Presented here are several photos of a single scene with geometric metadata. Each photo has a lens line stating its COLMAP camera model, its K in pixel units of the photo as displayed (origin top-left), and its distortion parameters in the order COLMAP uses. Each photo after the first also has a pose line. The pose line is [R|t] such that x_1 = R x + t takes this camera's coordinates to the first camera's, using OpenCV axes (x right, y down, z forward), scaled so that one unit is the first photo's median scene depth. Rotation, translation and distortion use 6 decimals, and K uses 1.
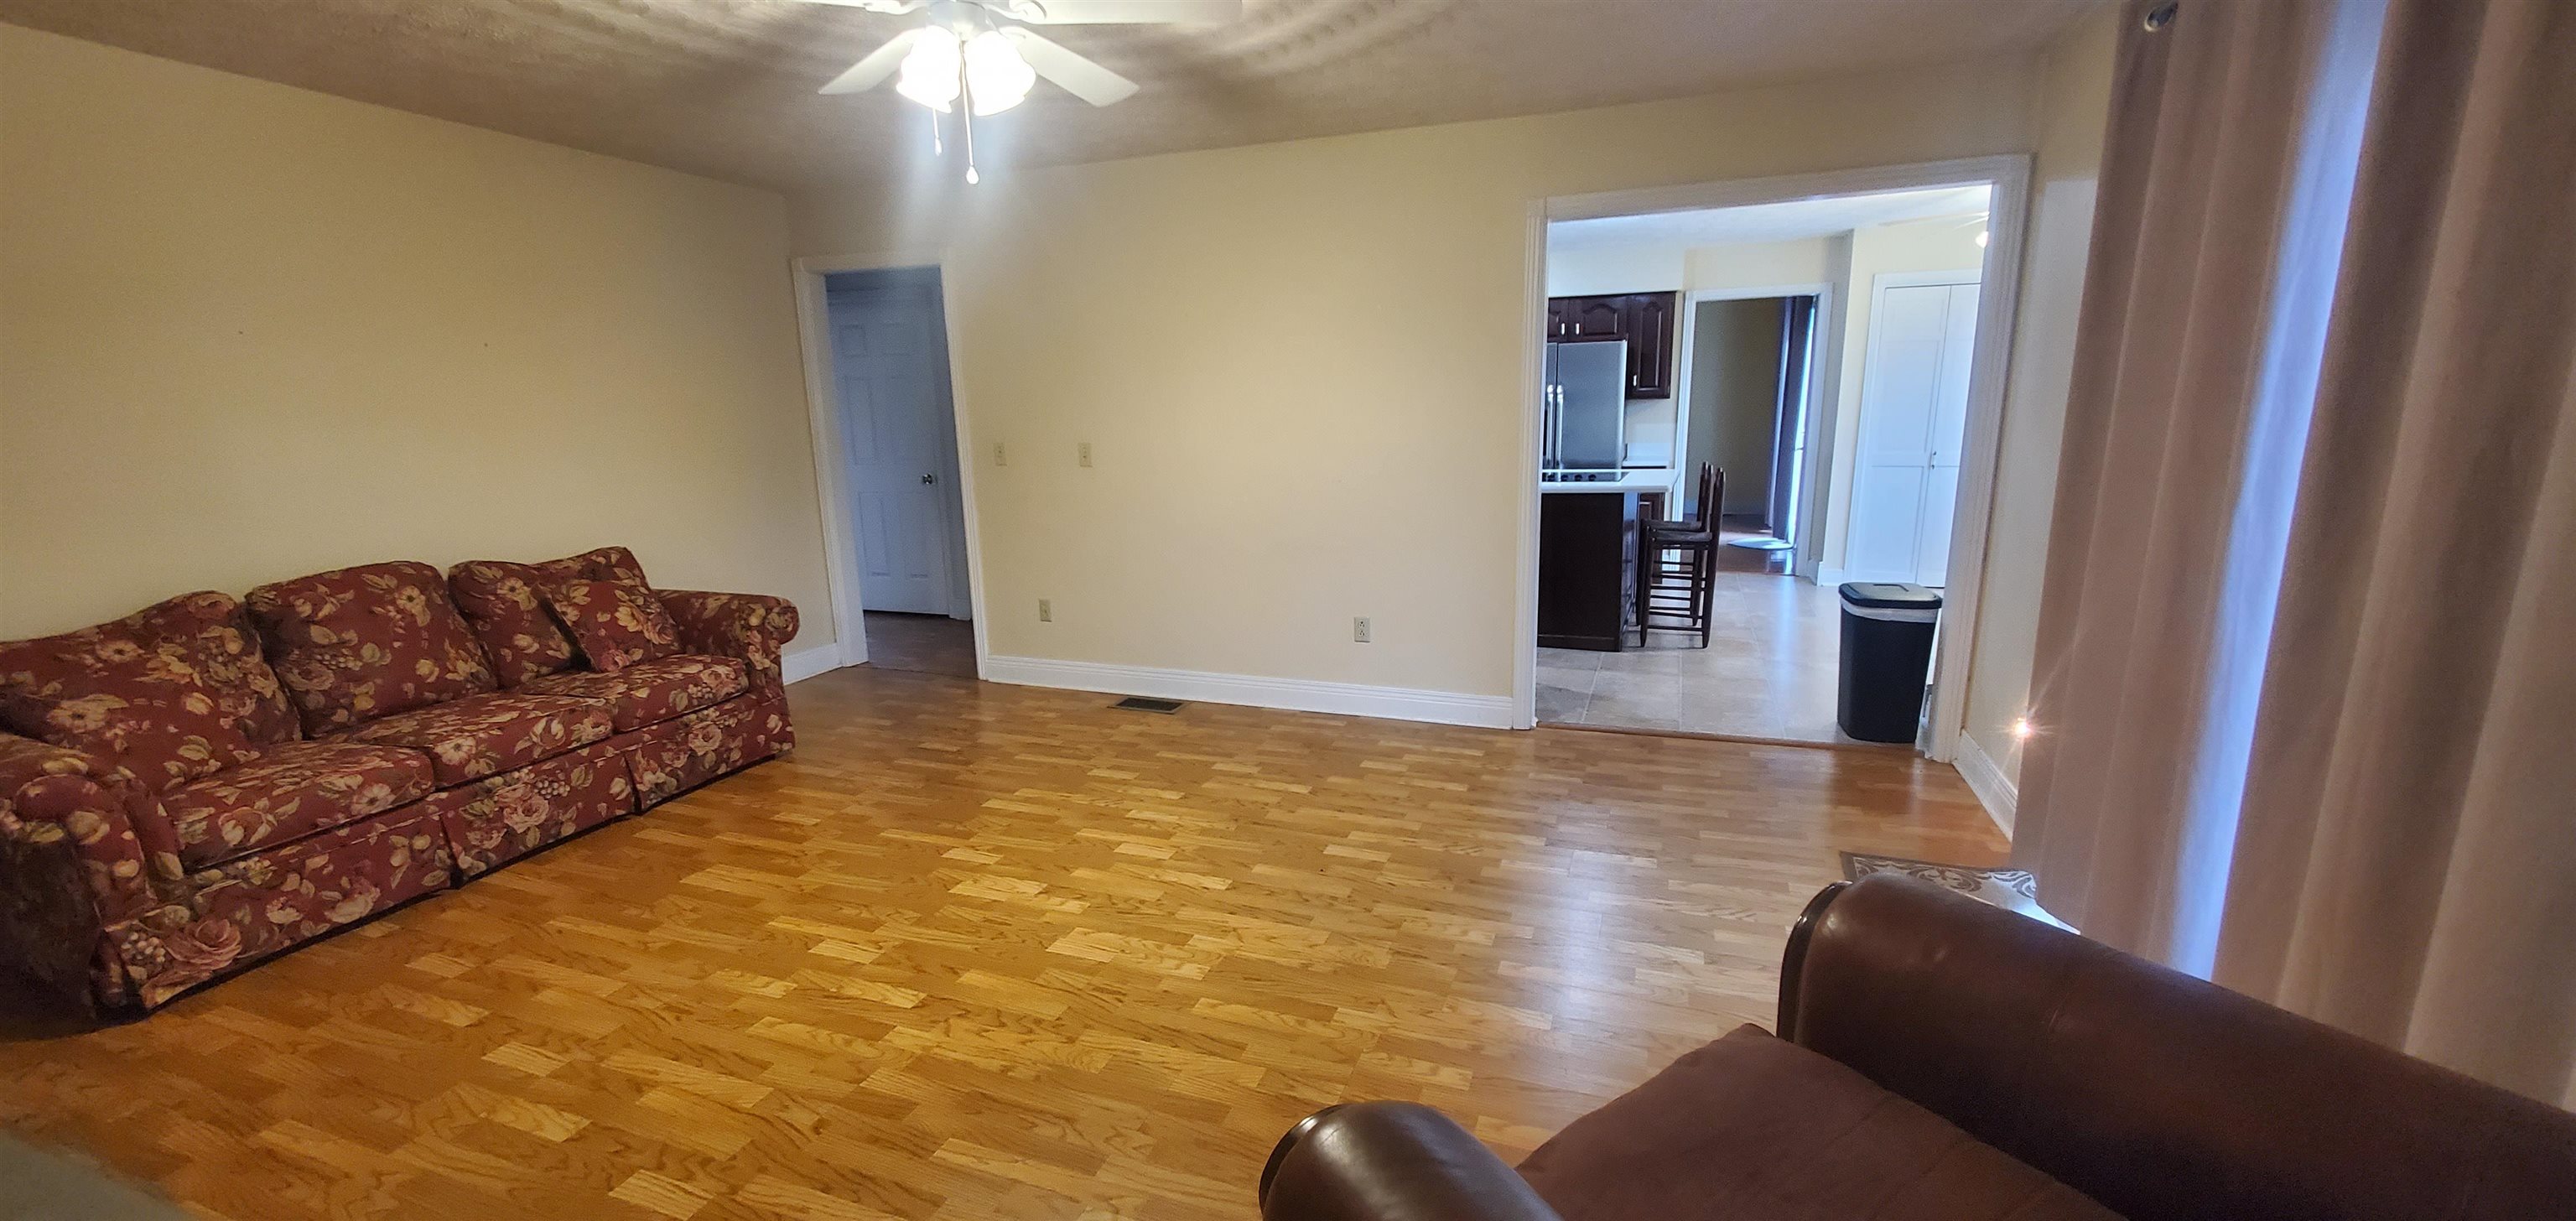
lens RADIAL K [[973.3, 0, 1288.0], [0, 973.3, 610.5], [0, 0, 1]] dist [0.002531, 0.000038]
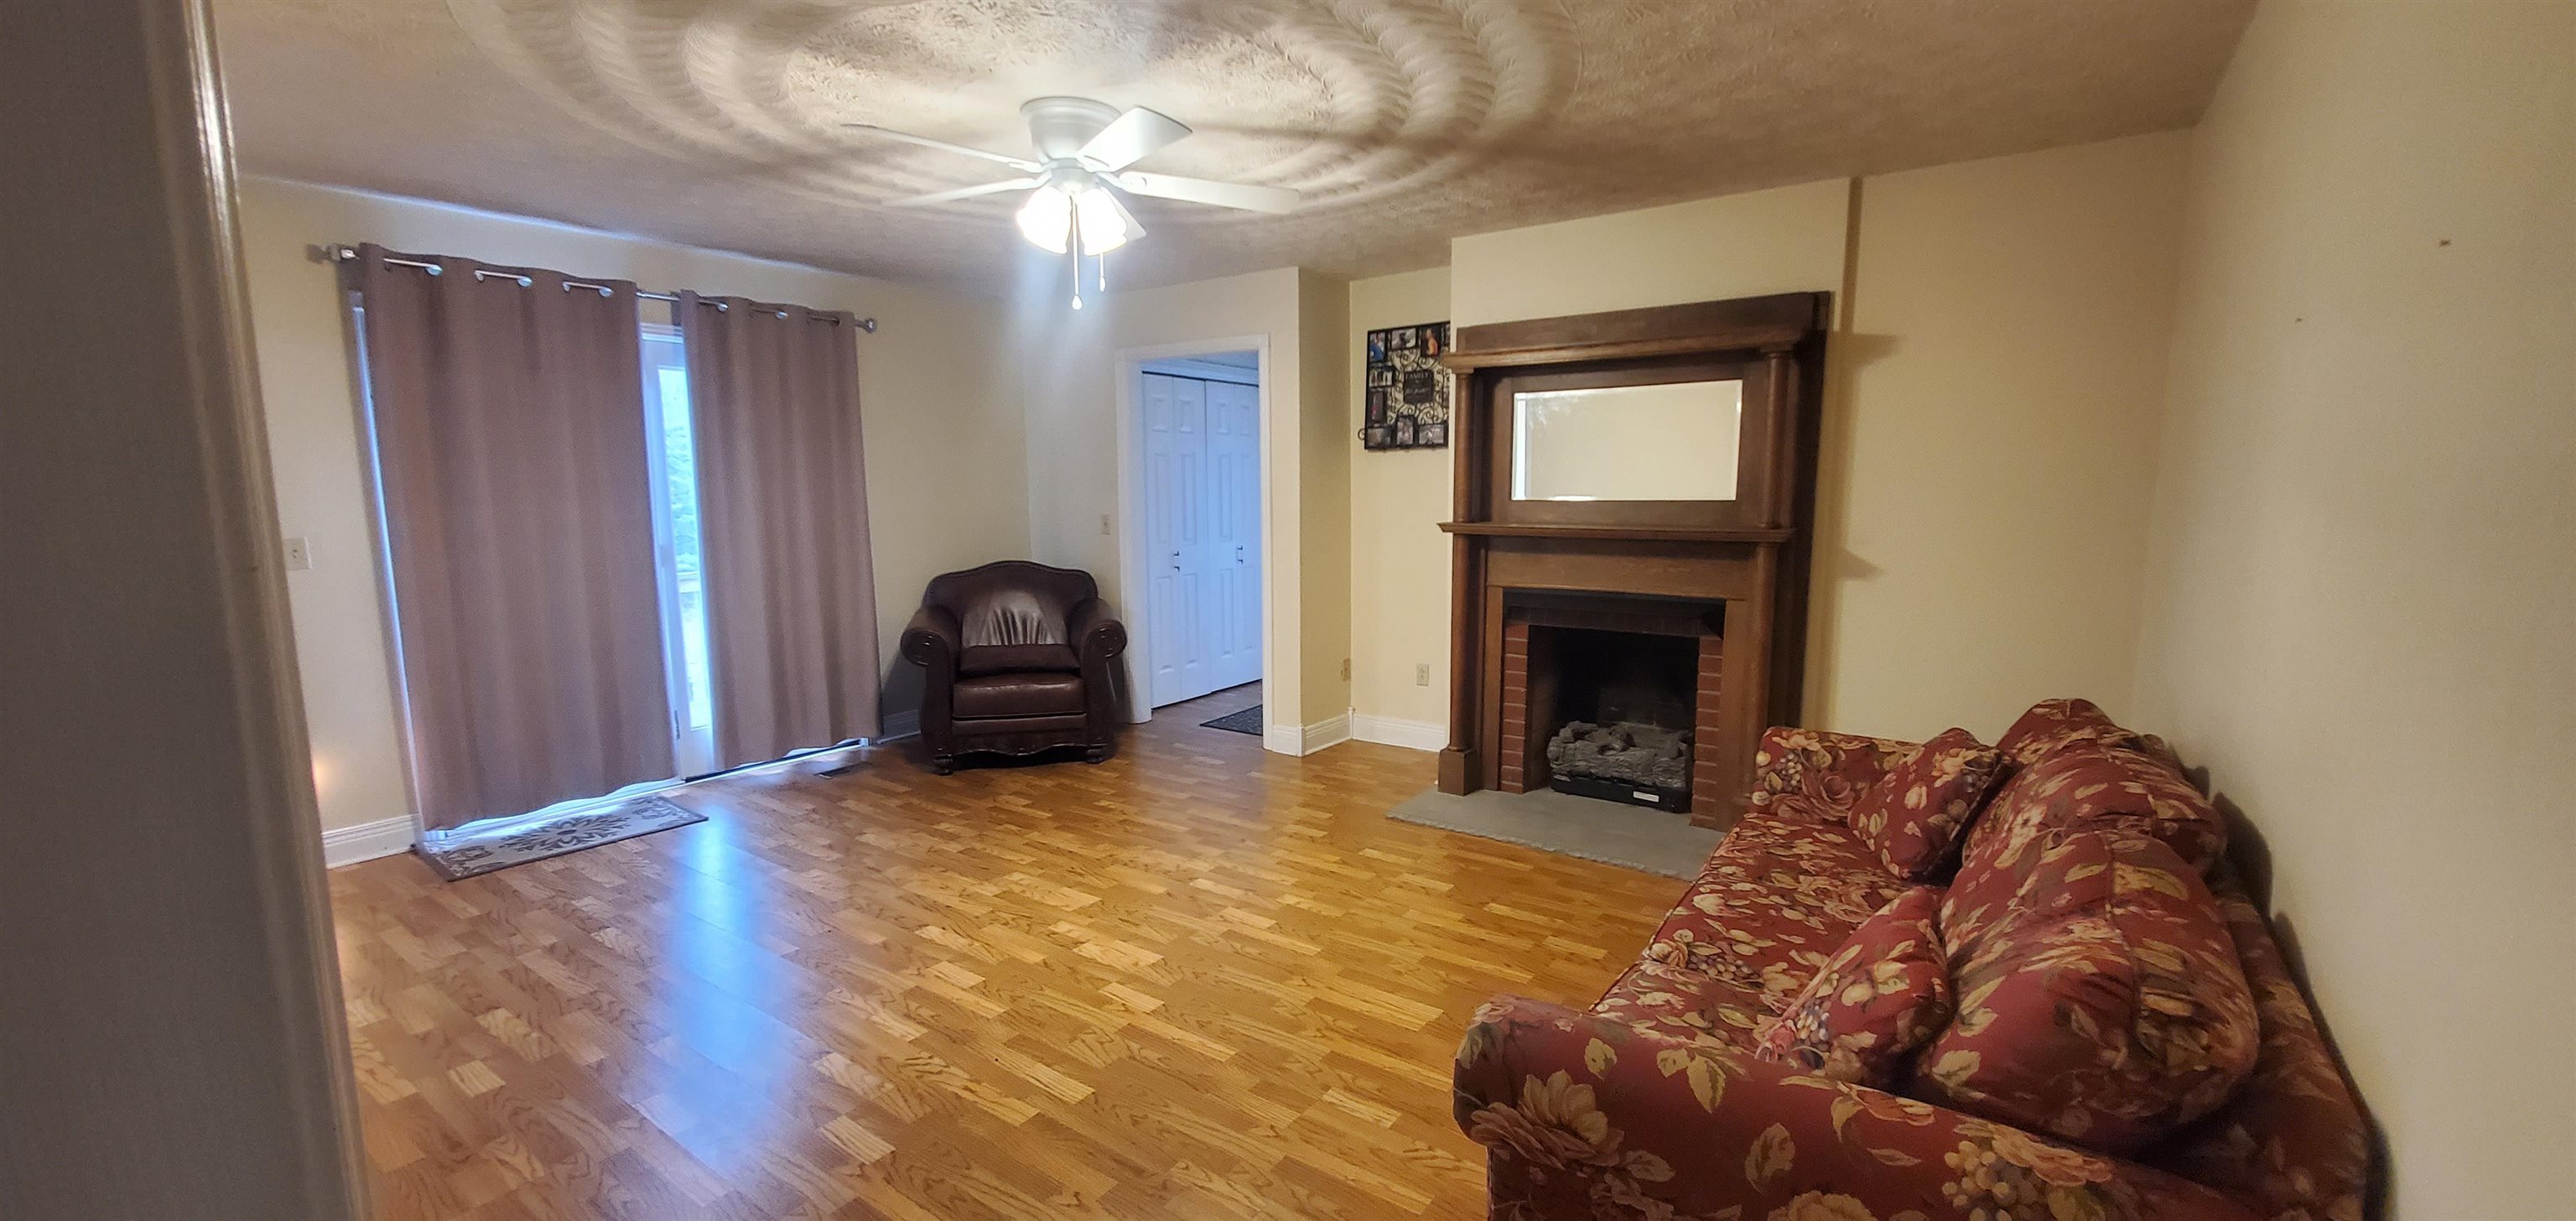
lens RADIAL K [[973.3, 0, 1288.0], [0, 973.3, 610.5], [0, 0, 1]] dist [0.002531, 0.000038]
pose [[-0.960906, -0.012315, 0.276601, -0.781353], [0.080618, 0.943281, 0.322060, -0.384710], [-0.264879, 0.331768, -0.905411, 1.837617]]
